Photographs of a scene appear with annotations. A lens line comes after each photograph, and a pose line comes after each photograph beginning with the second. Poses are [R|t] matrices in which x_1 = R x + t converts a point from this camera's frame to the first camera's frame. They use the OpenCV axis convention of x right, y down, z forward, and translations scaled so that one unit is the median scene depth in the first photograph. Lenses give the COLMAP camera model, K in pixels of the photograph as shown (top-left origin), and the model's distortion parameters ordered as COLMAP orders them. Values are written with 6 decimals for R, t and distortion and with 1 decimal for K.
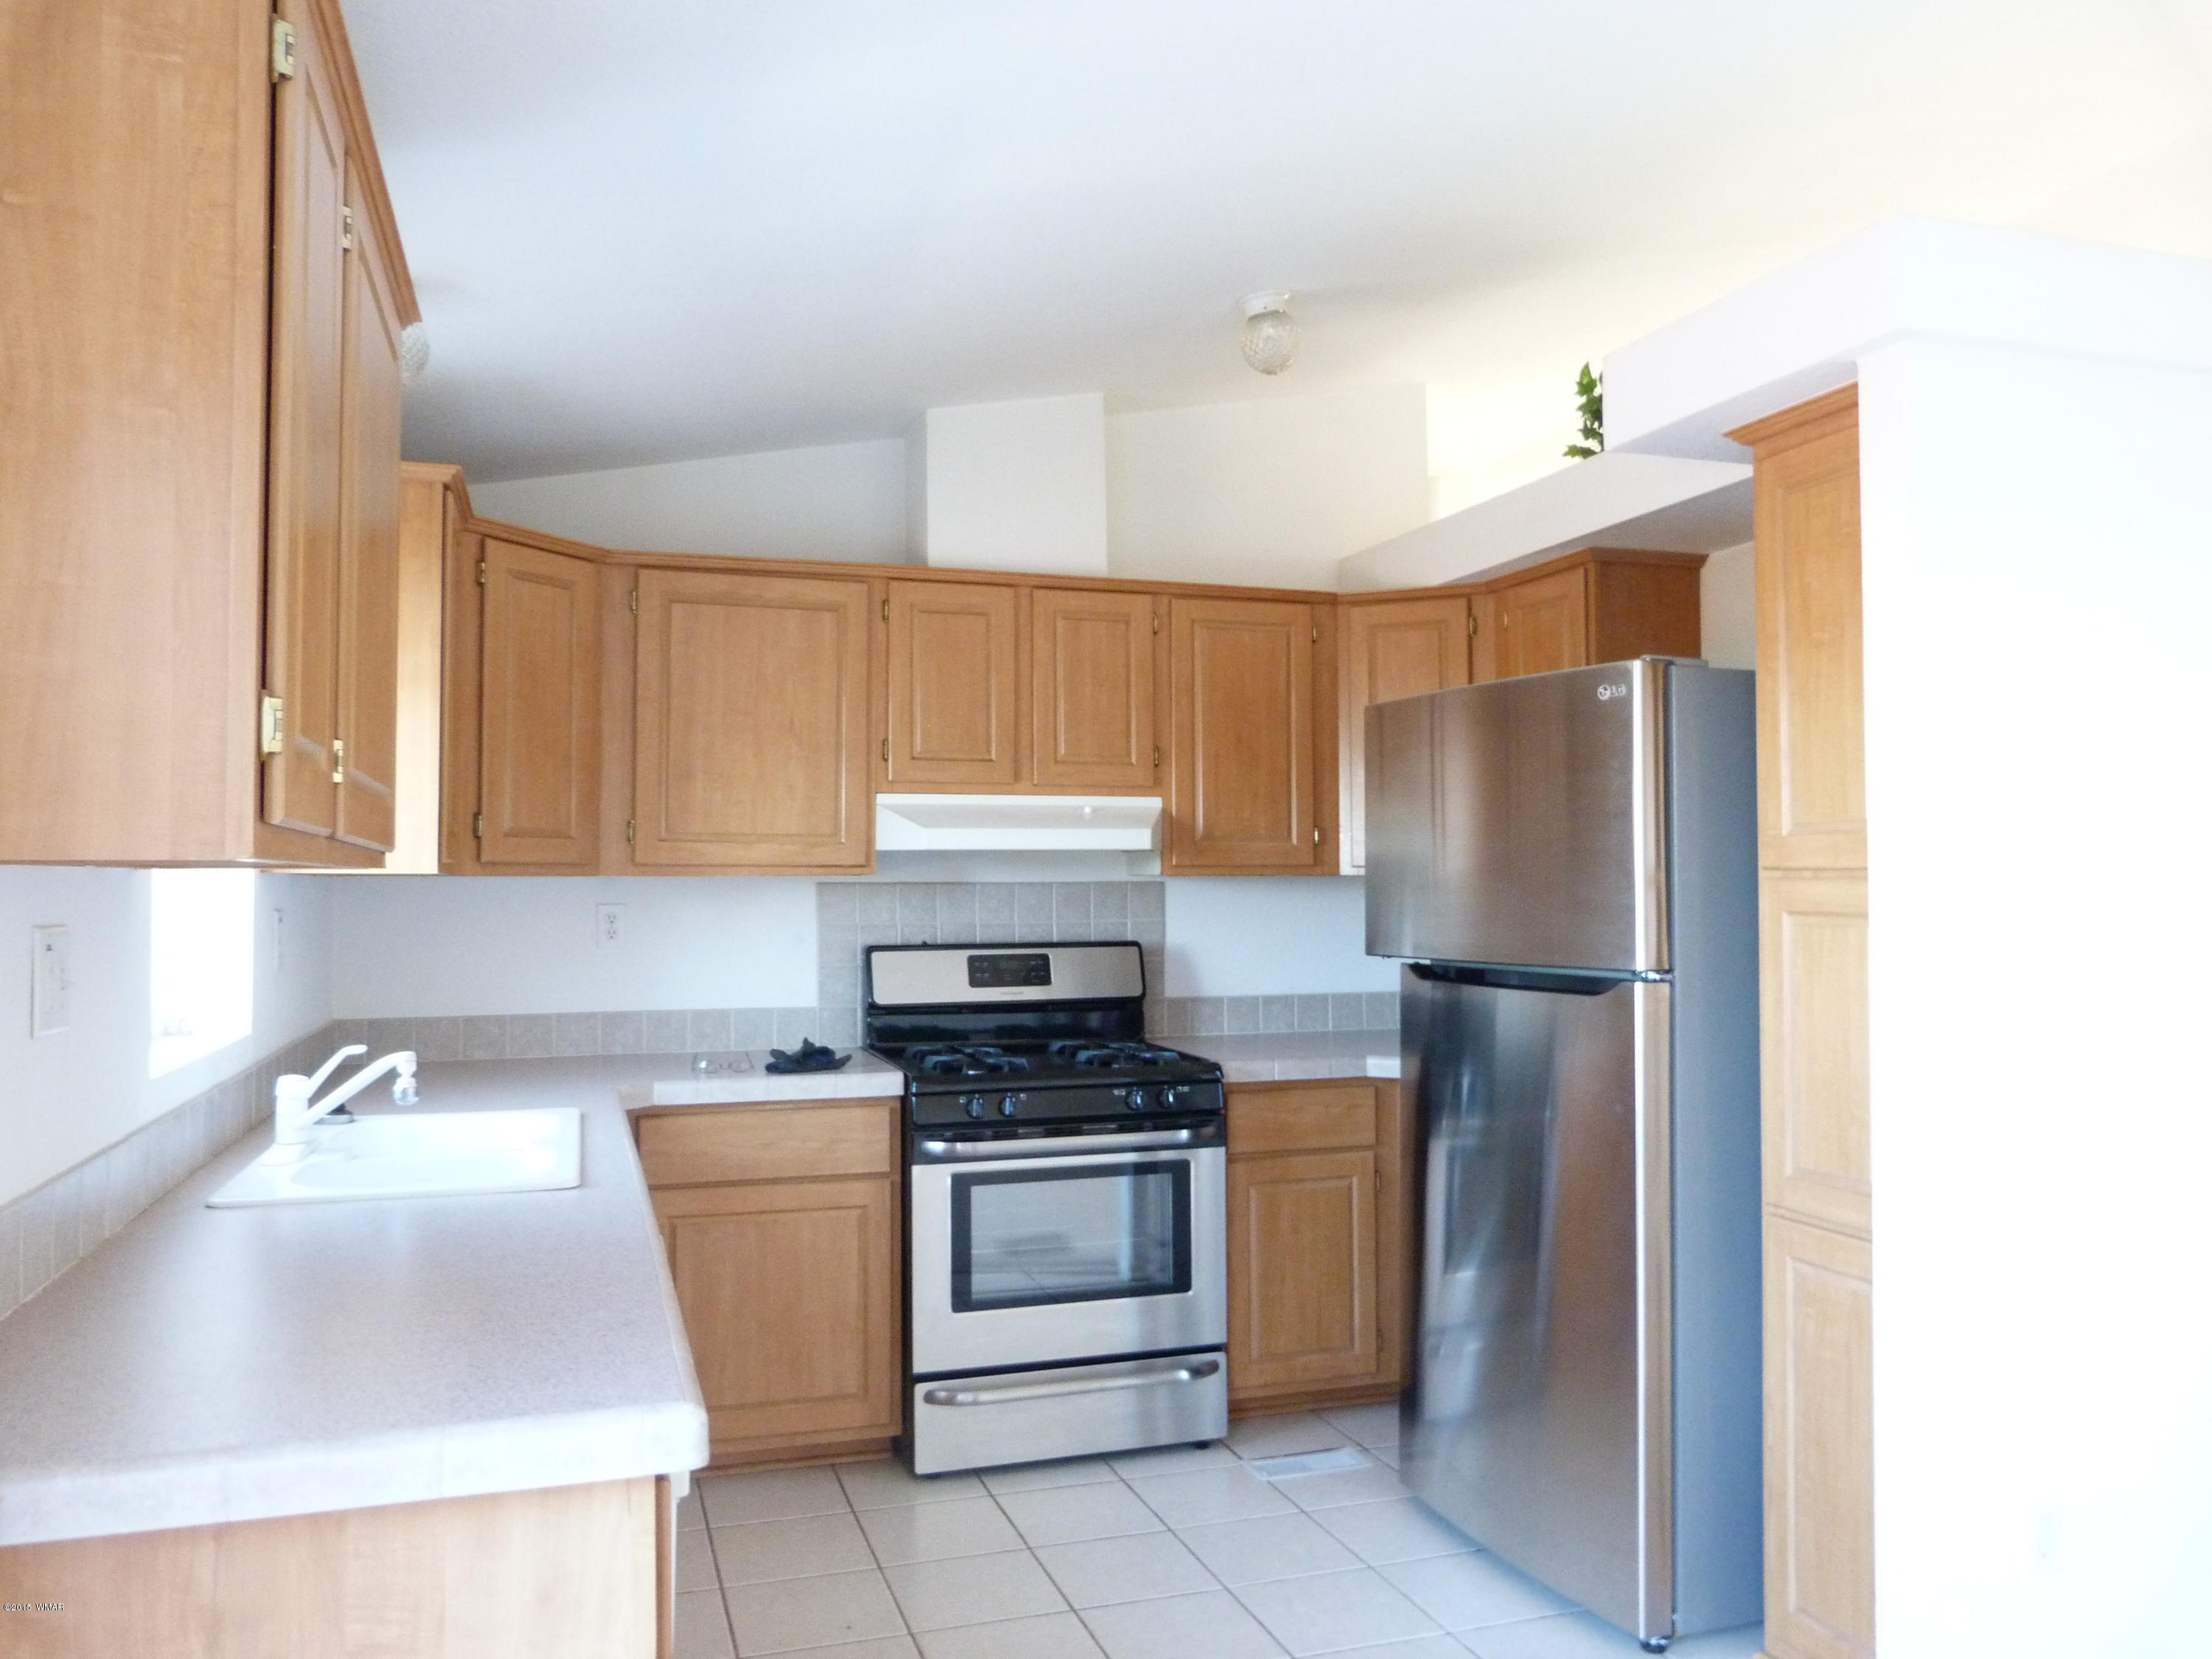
lens RADIAL K [[1635.9, 0, 1106.0], [0, 1635.9, 829.5], [0, 0, 1]] dist [-0.030306, 0.002839]
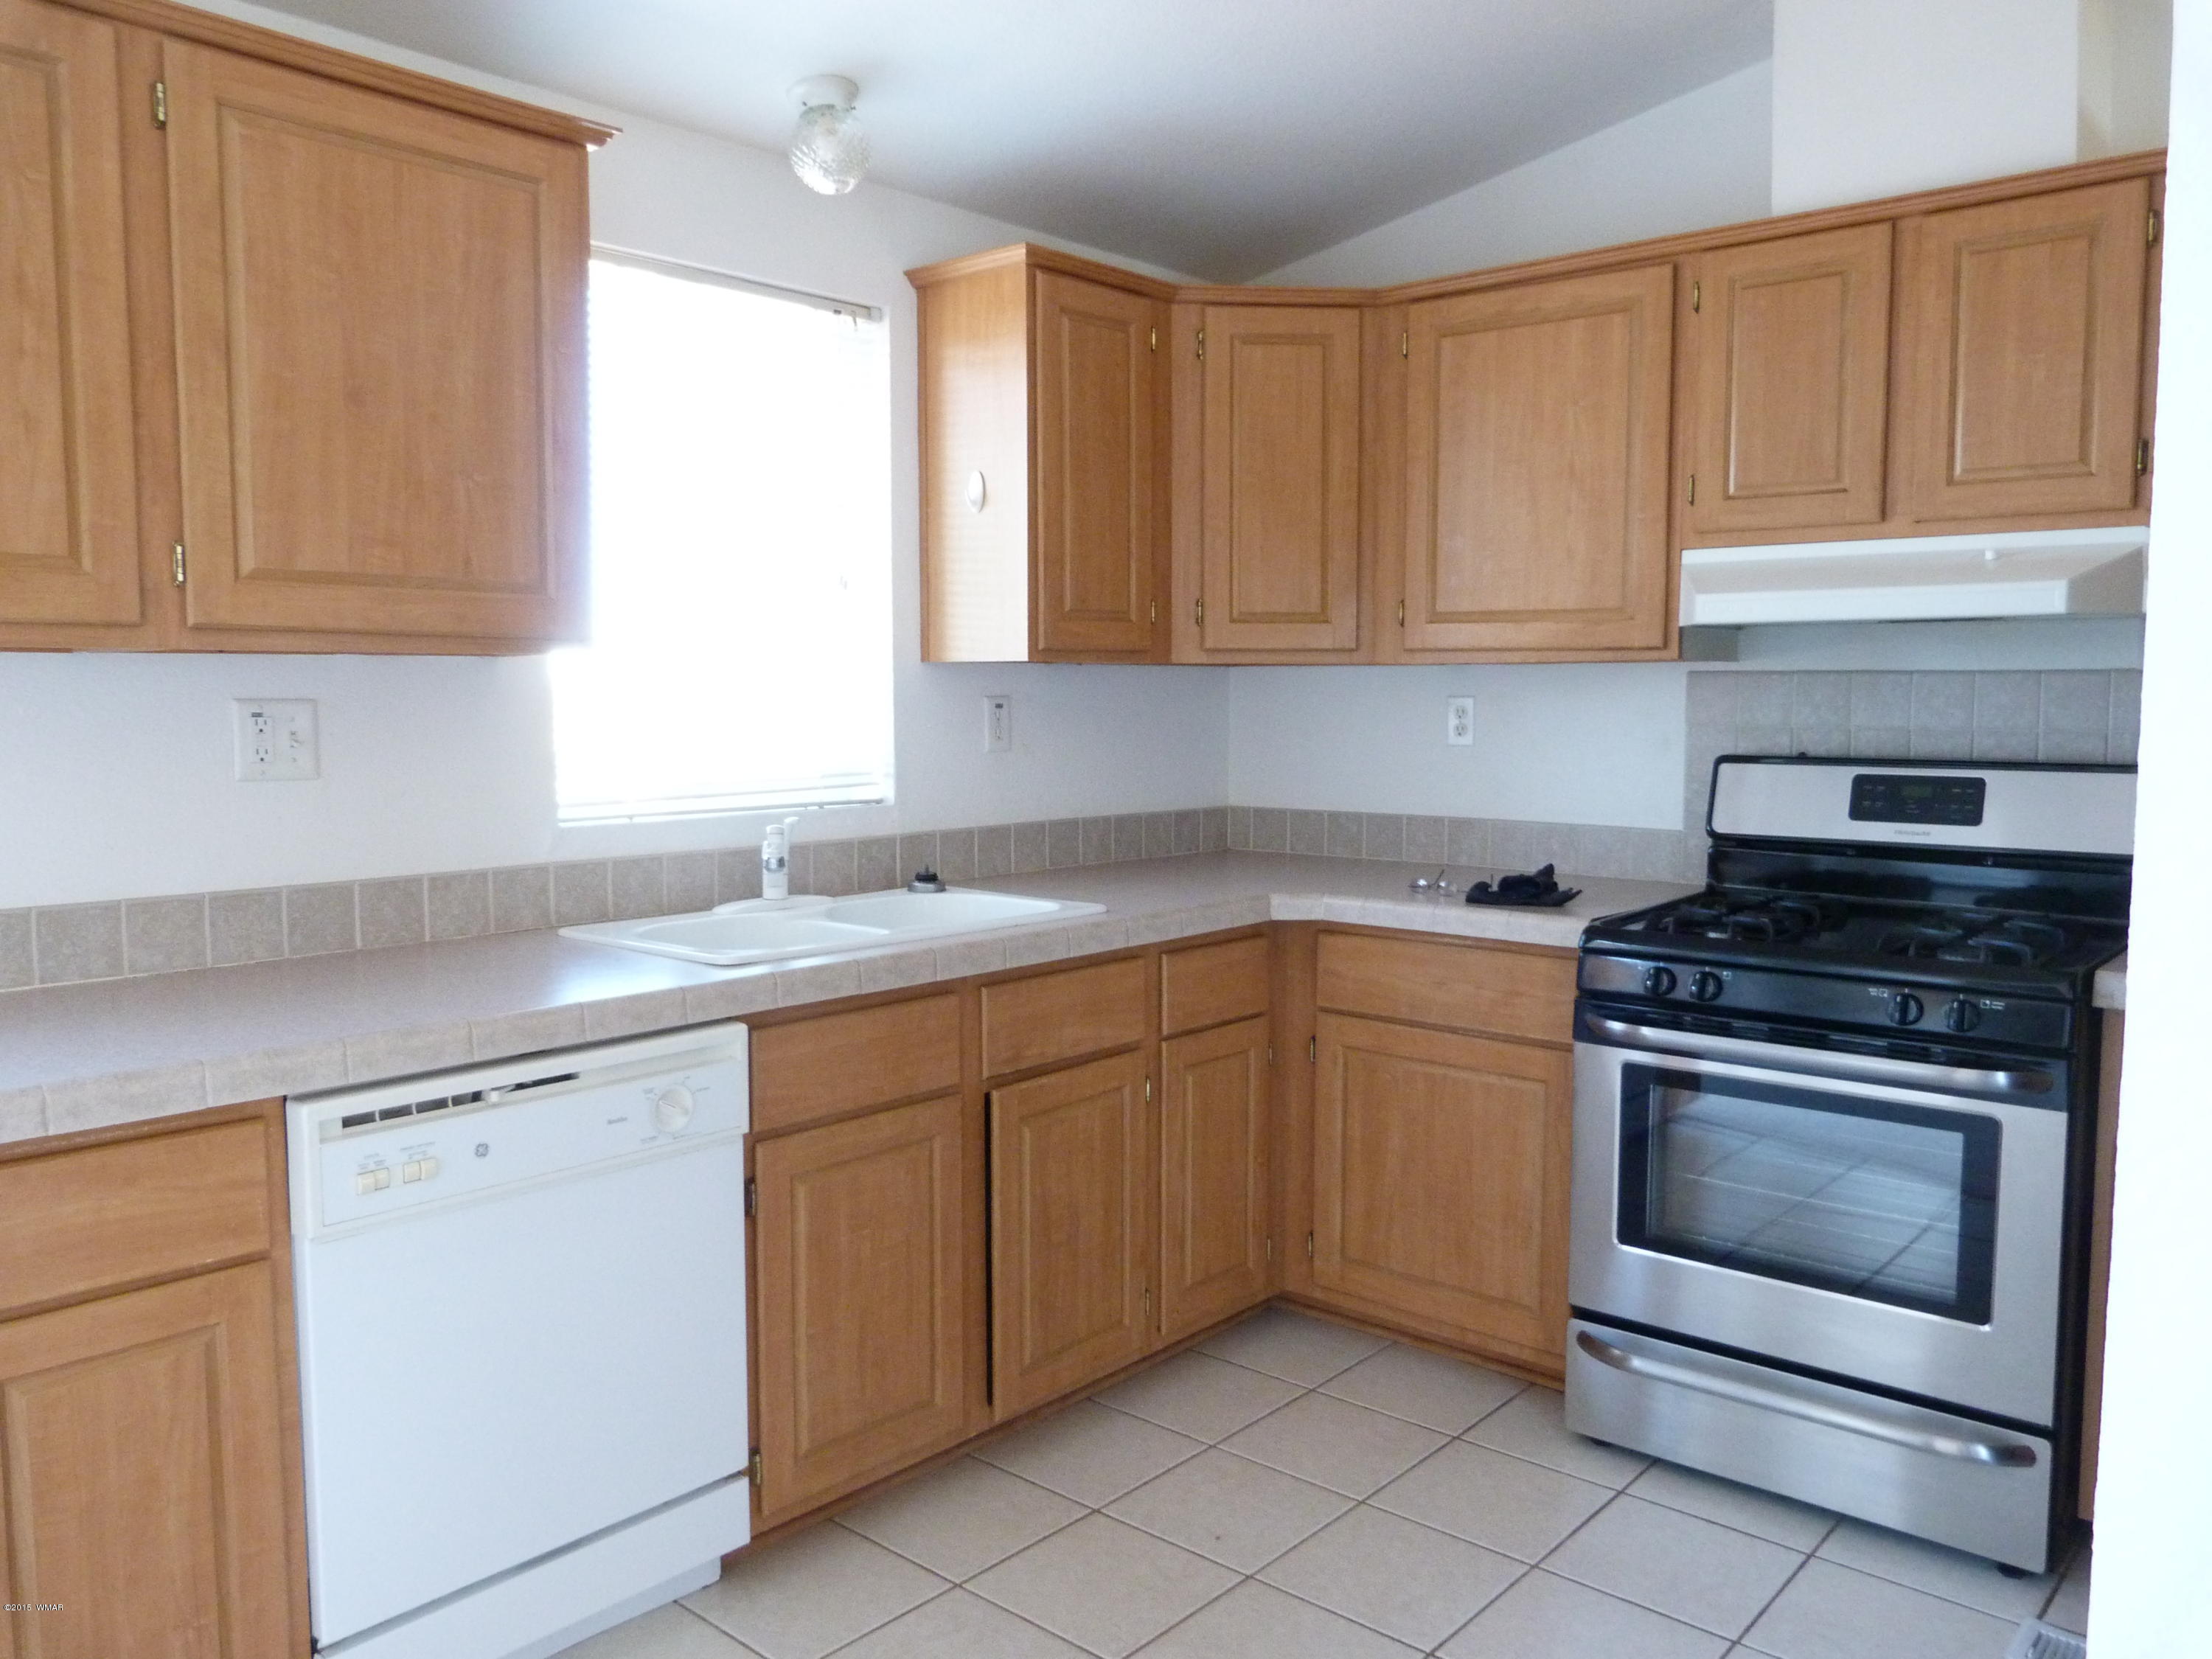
lens RADIAL K [[1635.9, 0, 1106.0], [0, 1635.9, 829.5], [0, 0, 1]] dist [-0.030306, 0.002839]
pose [[0.511594, 0.077002, -0.855770, 0.372146], [0.025979, 0.994135, 0.104982, 0.019965], [0.858835, -0.075940, 0.506593, 0.391214]]
